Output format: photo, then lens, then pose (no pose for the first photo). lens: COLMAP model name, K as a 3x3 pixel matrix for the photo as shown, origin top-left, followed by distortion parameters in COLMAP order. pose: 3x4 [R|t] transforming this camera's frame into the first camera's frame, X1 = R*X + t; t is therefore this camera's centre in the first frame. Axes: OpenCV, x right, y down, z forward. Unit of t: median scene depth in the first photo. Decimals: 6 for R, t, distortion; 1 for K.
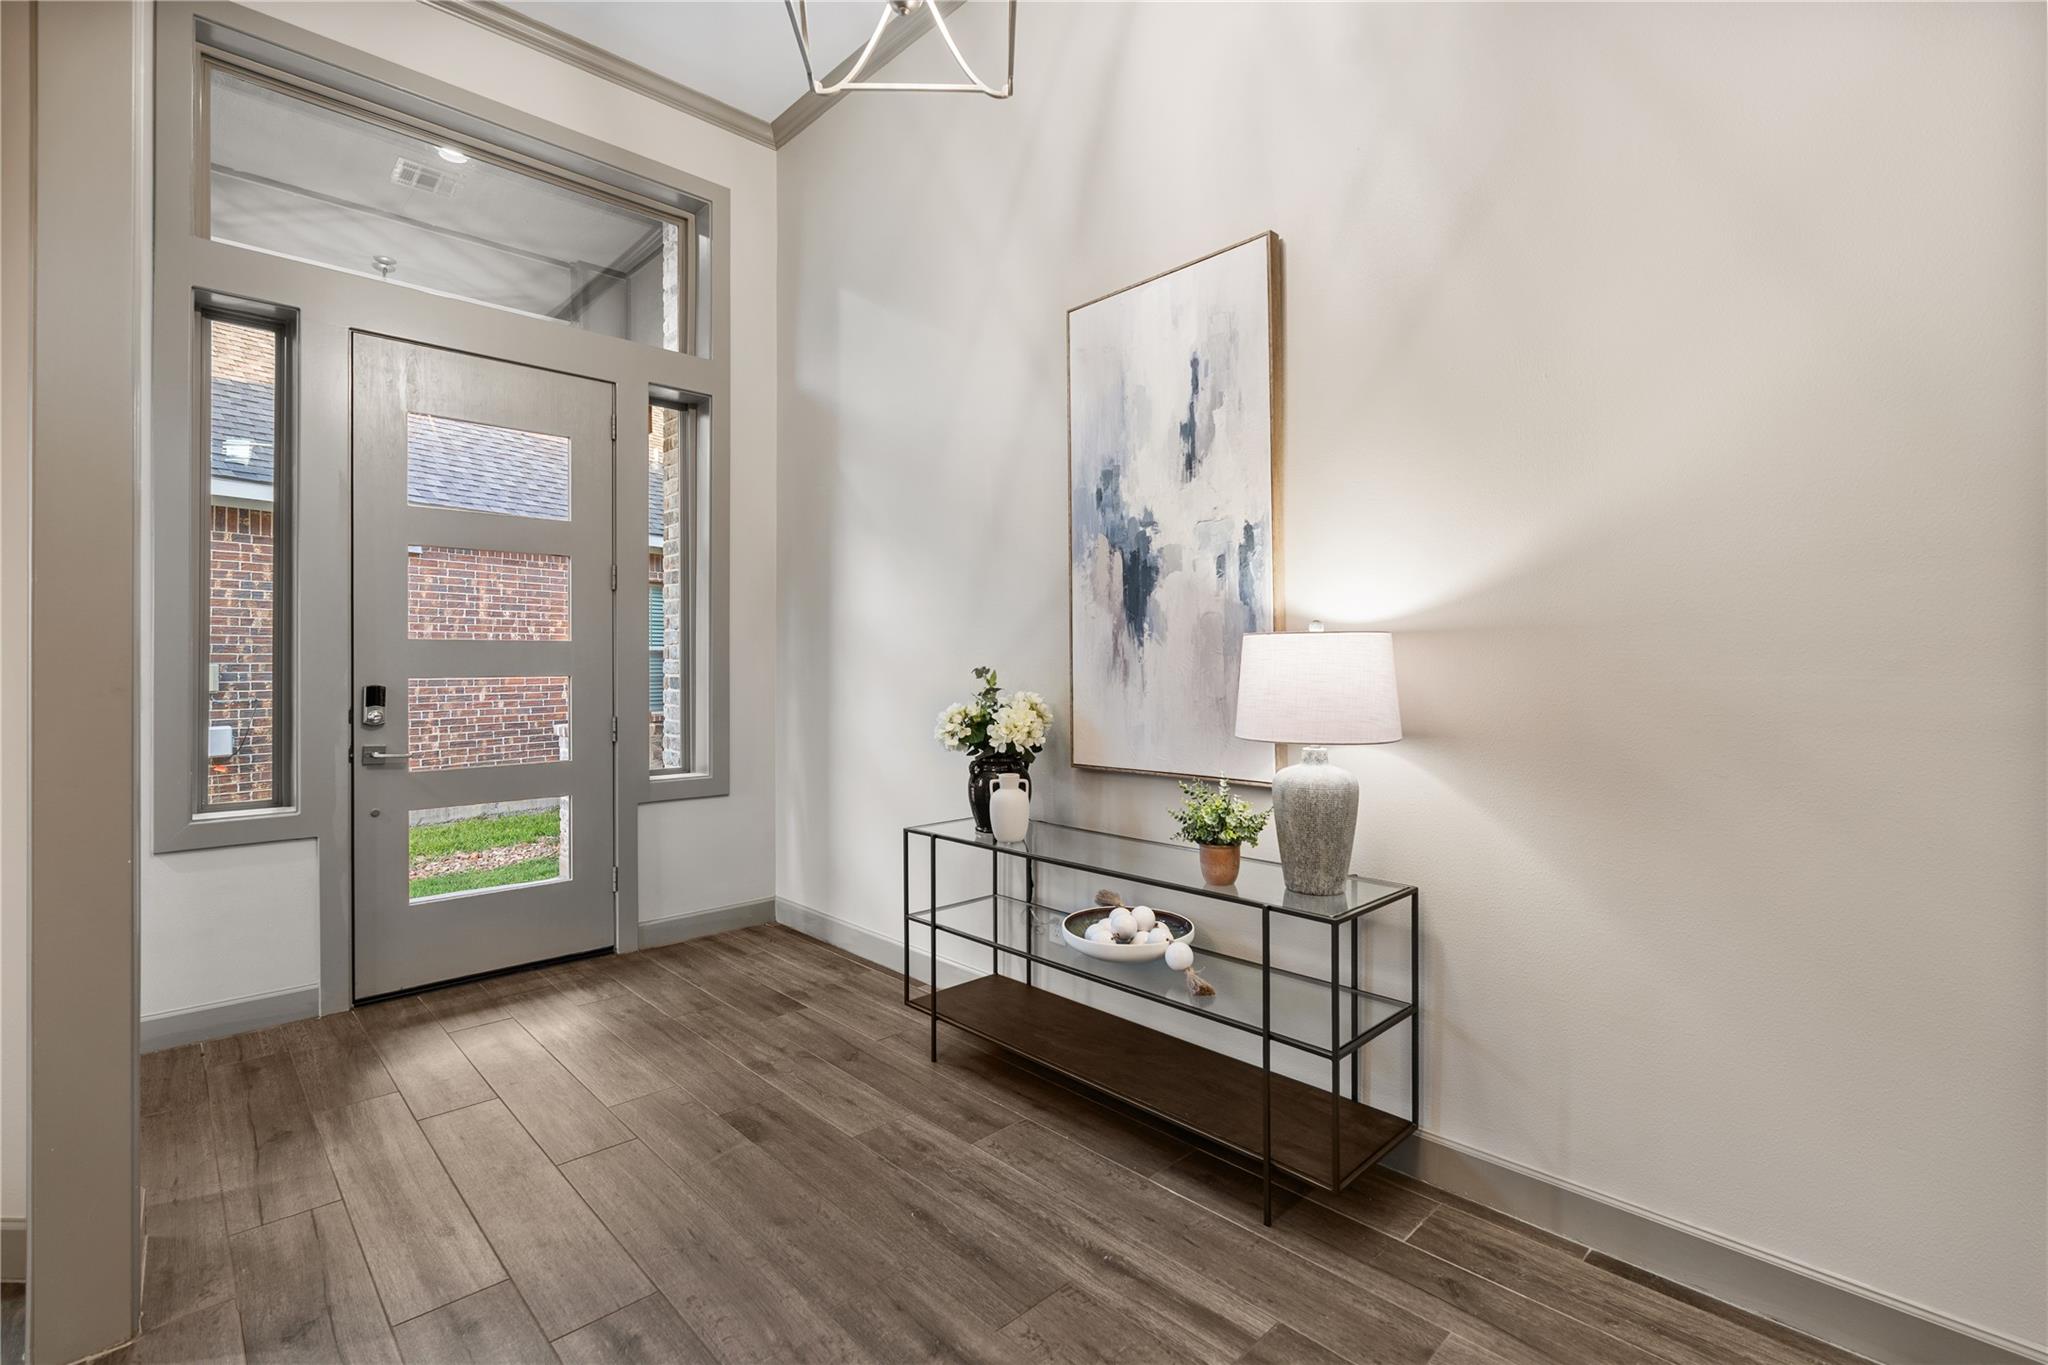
lens RADIAL K [[923.1, 0, 1024.4], [0, 923.1, 660.2], [0, 0, 1]] dist [-0.003088, 0.000020]
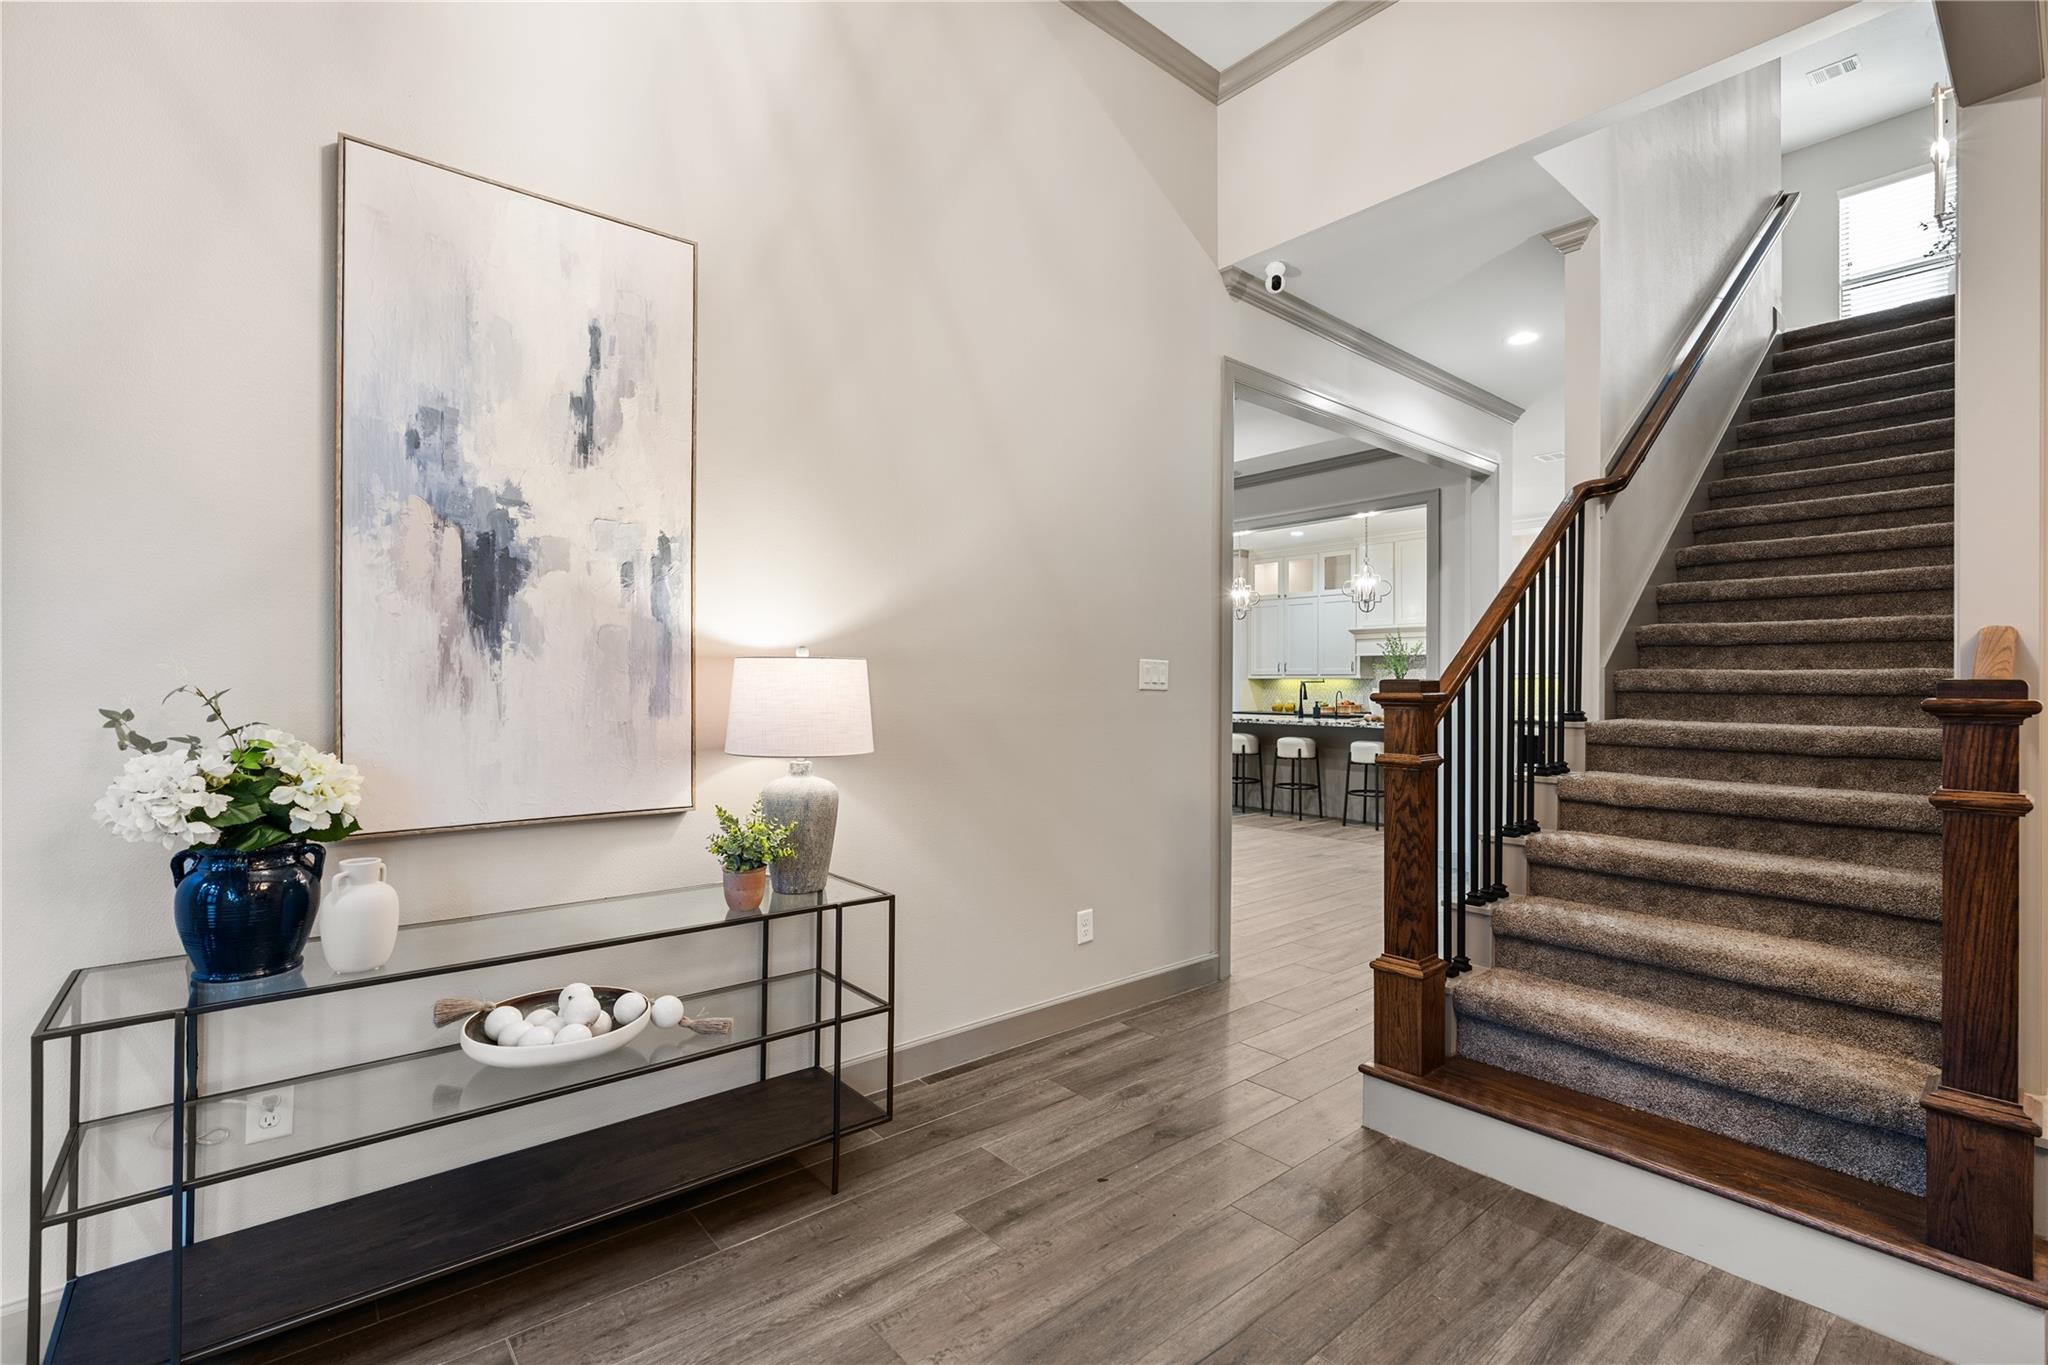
lens RADIAL K [[915.7, 0, 1024.0], [0, 915.7, 675.9], [0, 0, 1]] dist [-0.004583, 0.000684]
pose [[0.063461, 0.012038, 0.997912, -0.626044], [-0.013173, 0.999850, -0.011224, 0.000897], [-0.997897, -0.012433, 0.063610, 0.540688]]
